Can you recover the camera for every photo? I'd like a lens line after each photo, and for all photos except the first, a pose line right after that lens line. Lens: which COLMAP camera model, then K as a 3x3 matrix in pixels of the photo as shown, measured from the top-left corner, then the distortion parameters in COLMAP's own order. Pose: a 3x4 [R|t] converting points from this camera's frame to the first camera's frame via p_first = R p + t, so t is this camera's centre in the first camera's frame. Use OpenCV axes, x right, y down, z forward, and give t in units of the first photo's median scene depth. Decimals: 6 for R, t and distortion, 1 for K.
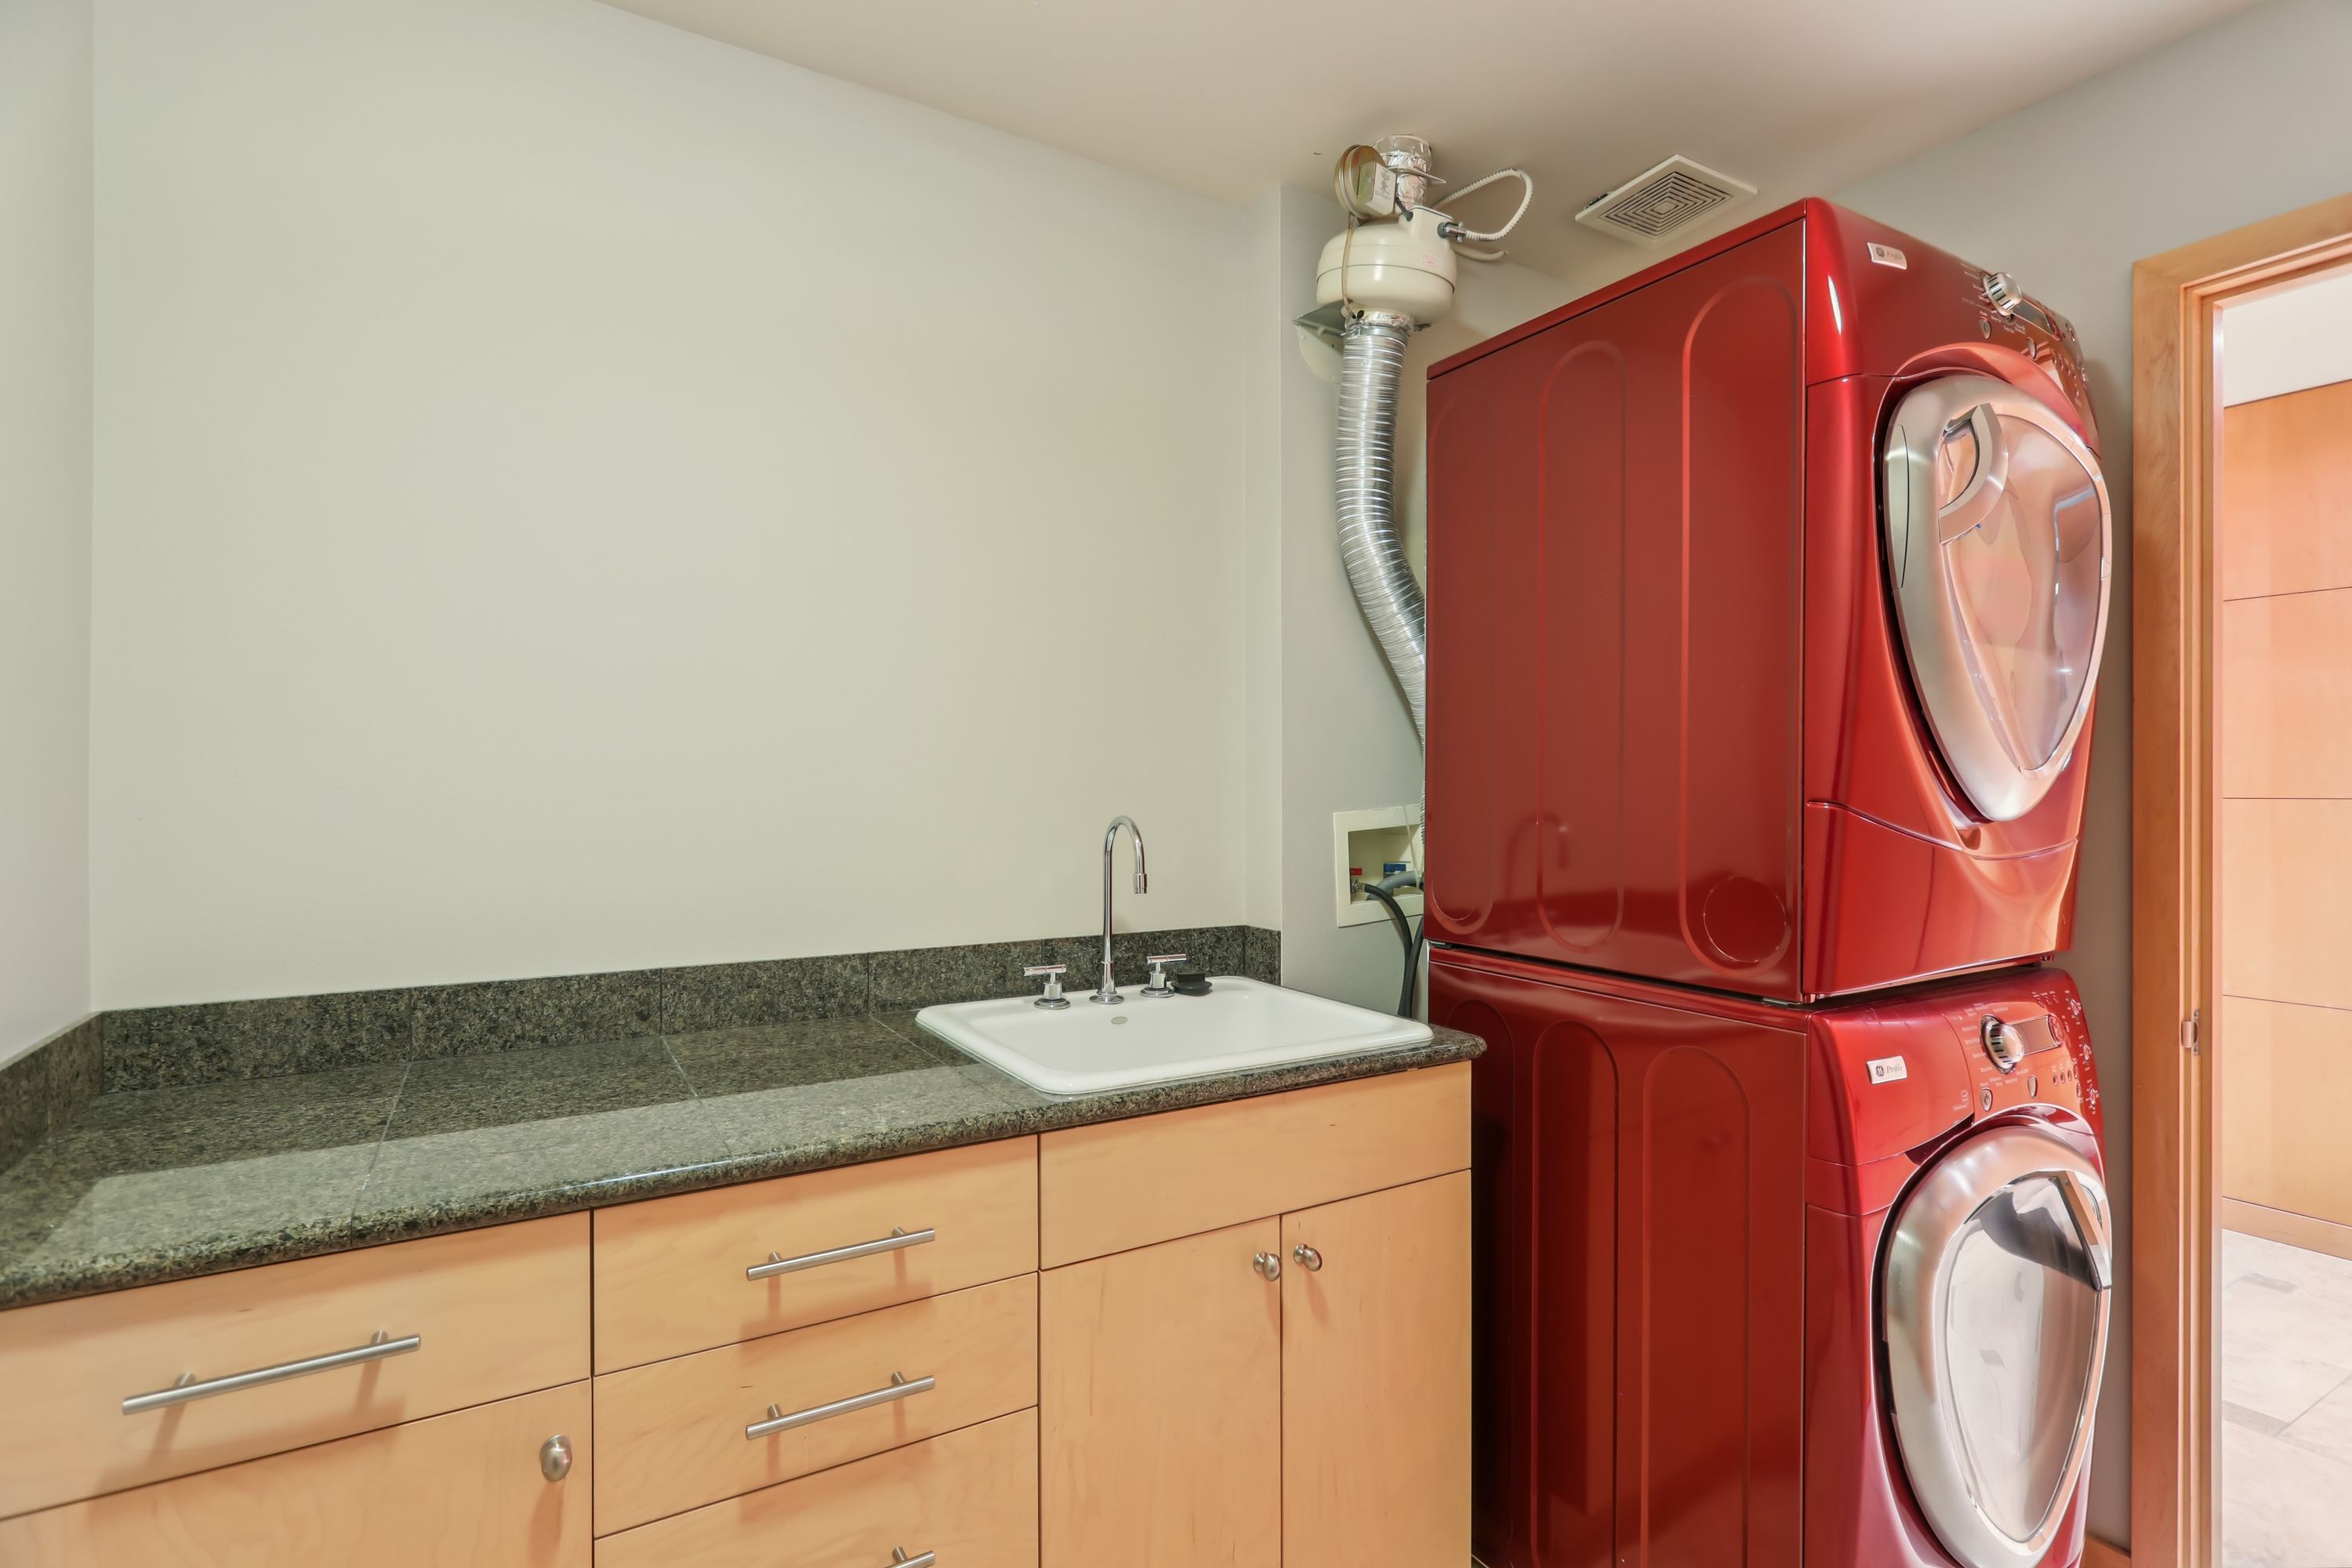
lens RADIAL K [[1104.9, 0, 1181.3], [0, 1104.9, 782.7], [0, 0, 1]] dist [0.000075, 0.001034]
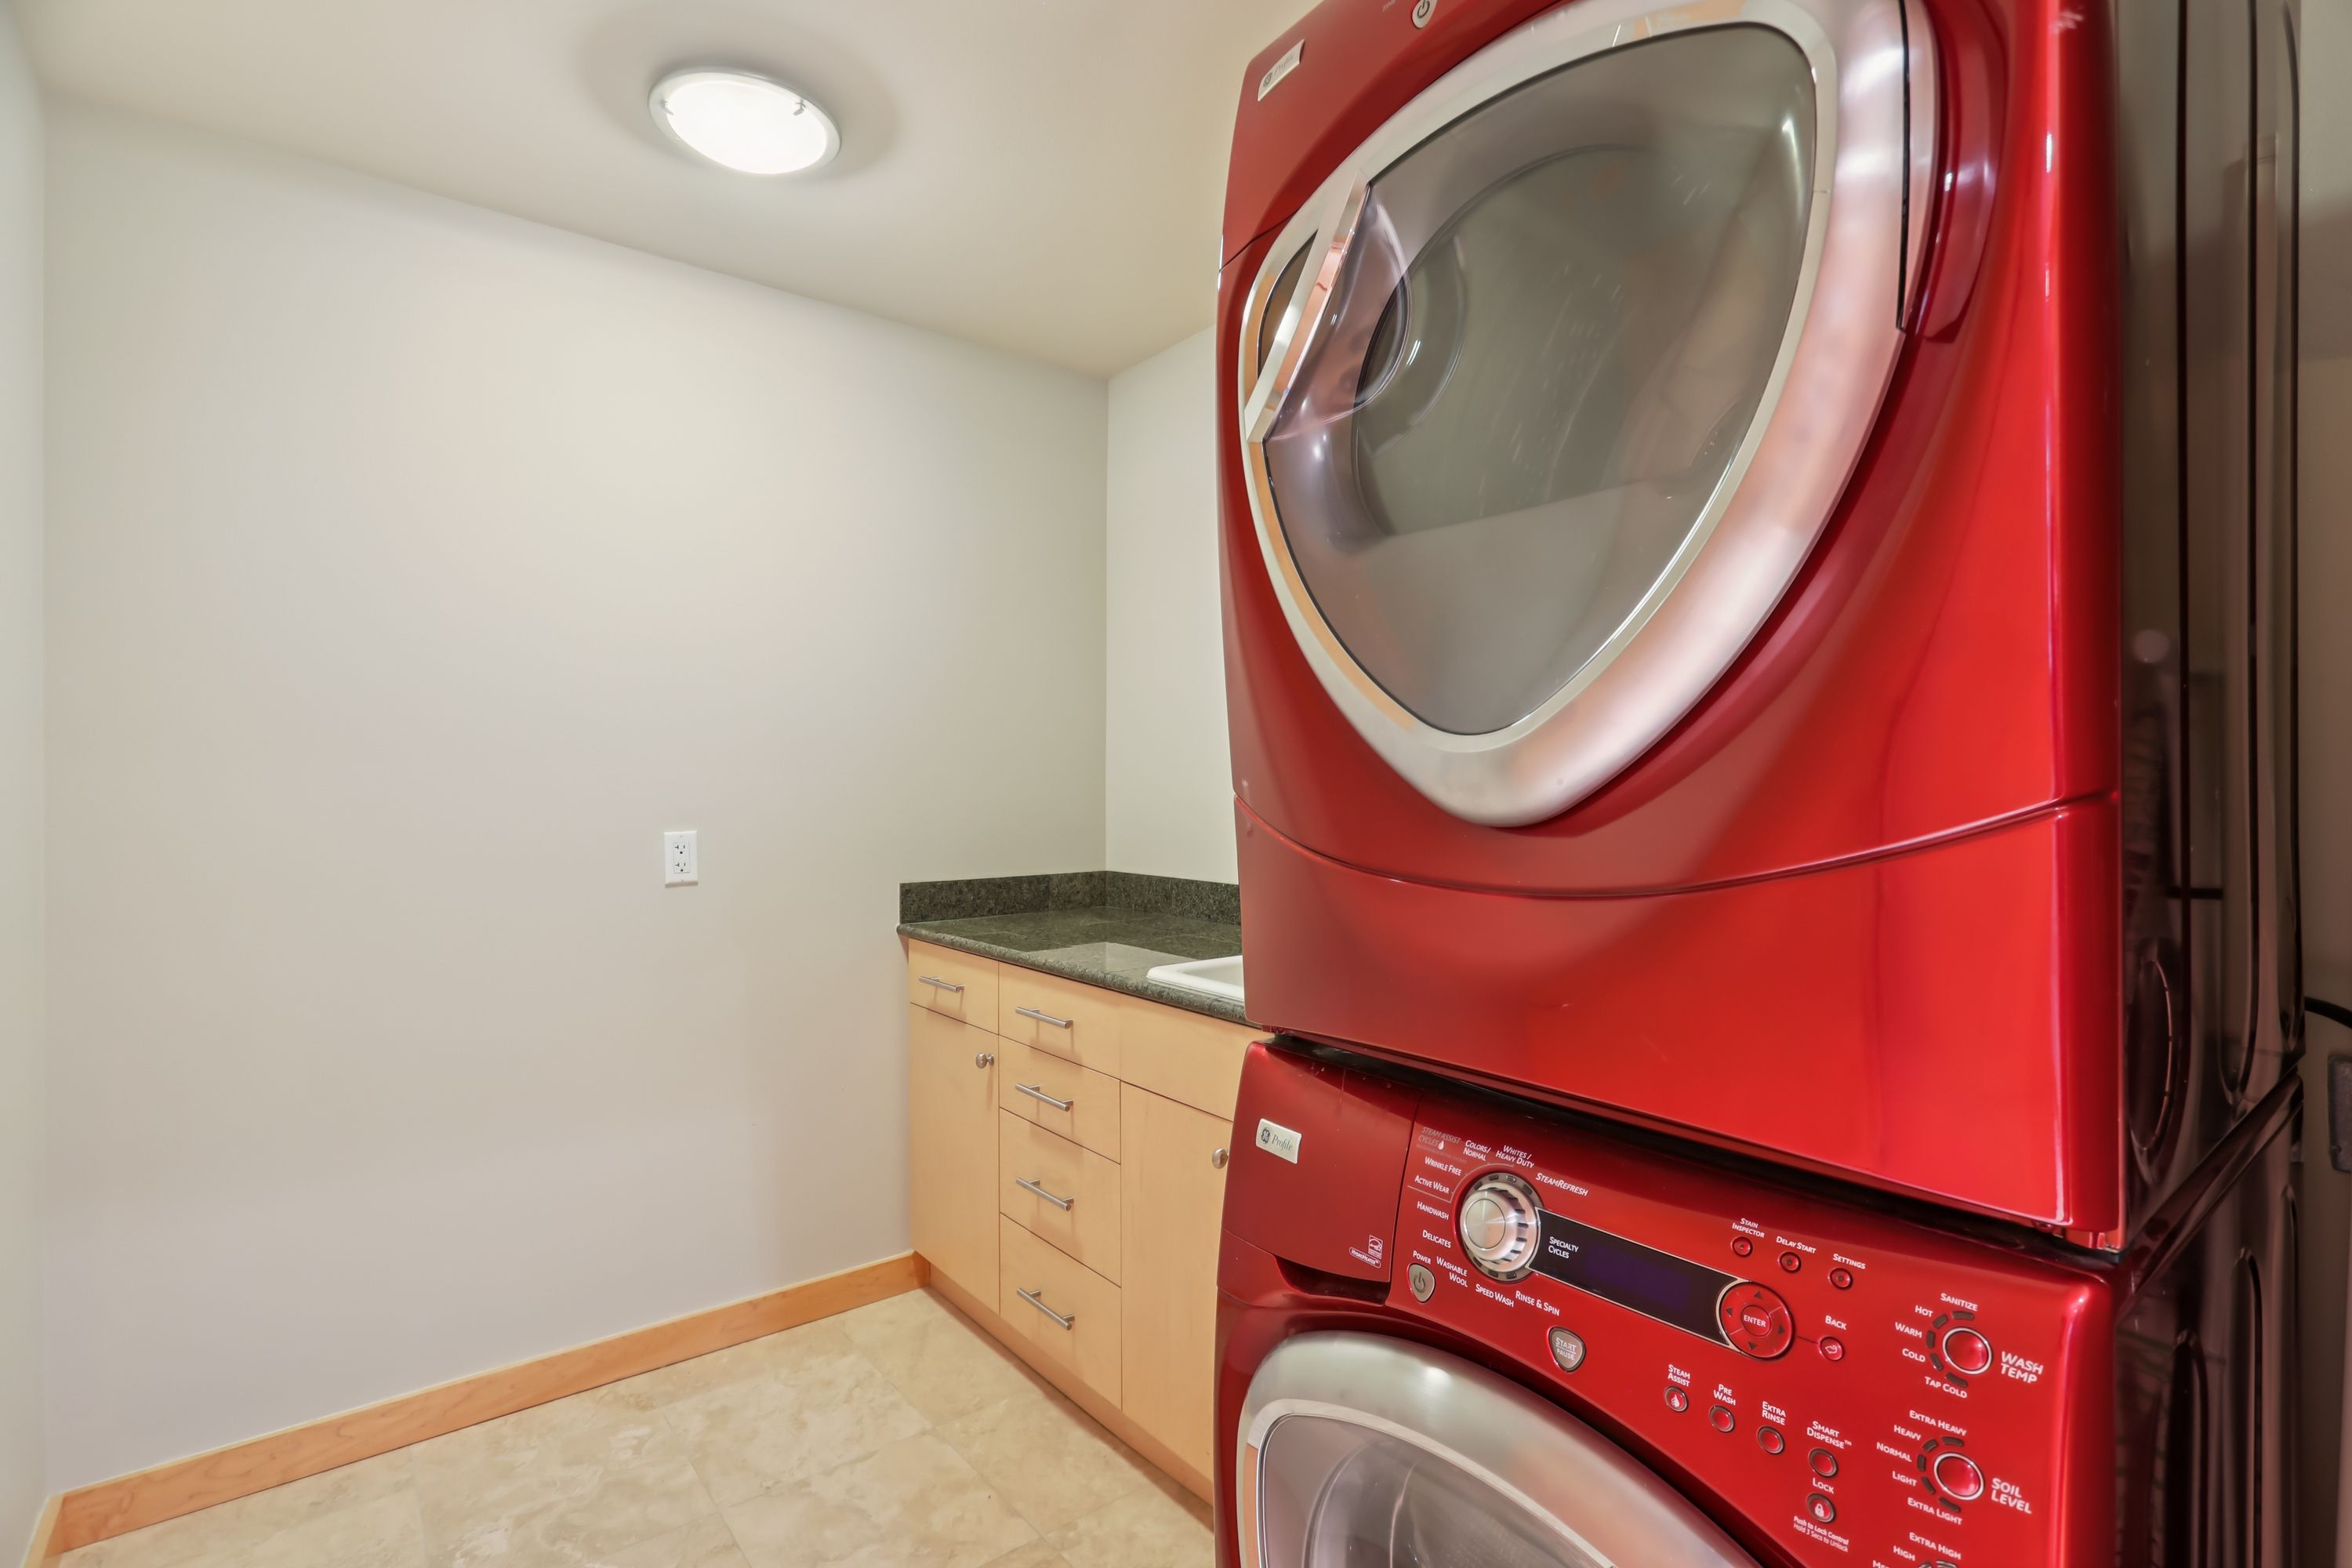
lens RADIAL K [[1104.9, 0, 1181.3], [0, 1104.9, 782.7], [0, 0, 1]] dist [0.000075, 0.001034]
pose [[0.140003, 0.003421, -0.990145, 1.542249], [0.003245, 0.999987, 0.003914, 0.015591], [0.990146, -0.003761, 0.139990, 0.933746]]
